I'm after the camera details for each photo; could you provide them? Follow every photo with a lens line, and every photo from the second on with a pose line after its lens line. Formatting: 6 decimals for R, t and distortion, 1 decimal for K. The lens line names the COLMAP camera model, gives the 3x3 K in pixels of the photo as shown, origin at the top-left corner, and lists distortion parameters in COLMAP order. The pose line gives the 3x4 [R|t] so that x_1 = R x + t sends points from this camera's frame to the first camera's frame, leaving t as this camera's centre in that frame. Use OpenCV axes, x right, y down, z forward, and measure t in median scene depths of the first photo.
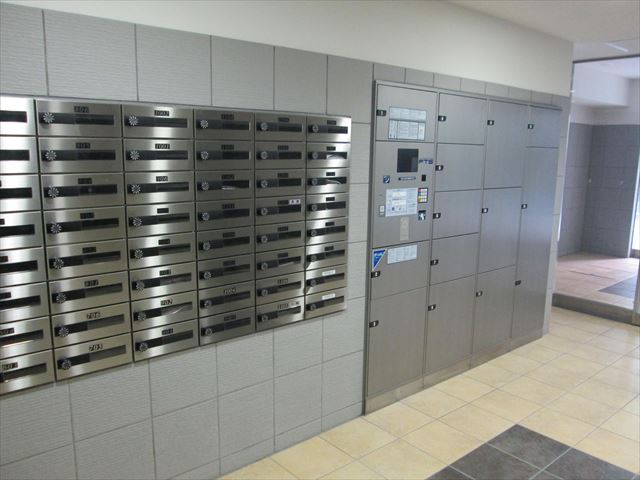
lens RADIAL K [[528.2, 0, 316.7], [0, 528.2, 239.4], [0, 0, 1]] dist [-0.043255, 0.008992]
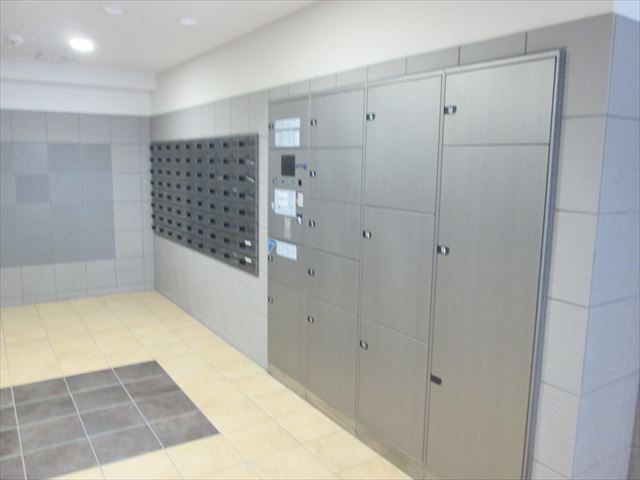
lens RADIAL K [[528.2, 0, 316.7], [0, 528.2, 239.4], [0, 0, 1]] dist [-0.043255, 0.008992]
pose [[-0.126144, 0.125155, -0.984085, 1.249195], [-0.186406, 0.971348, 0.147430, -0.170202], [0.974341, 0.202037, -0.099200, 1.174904]]
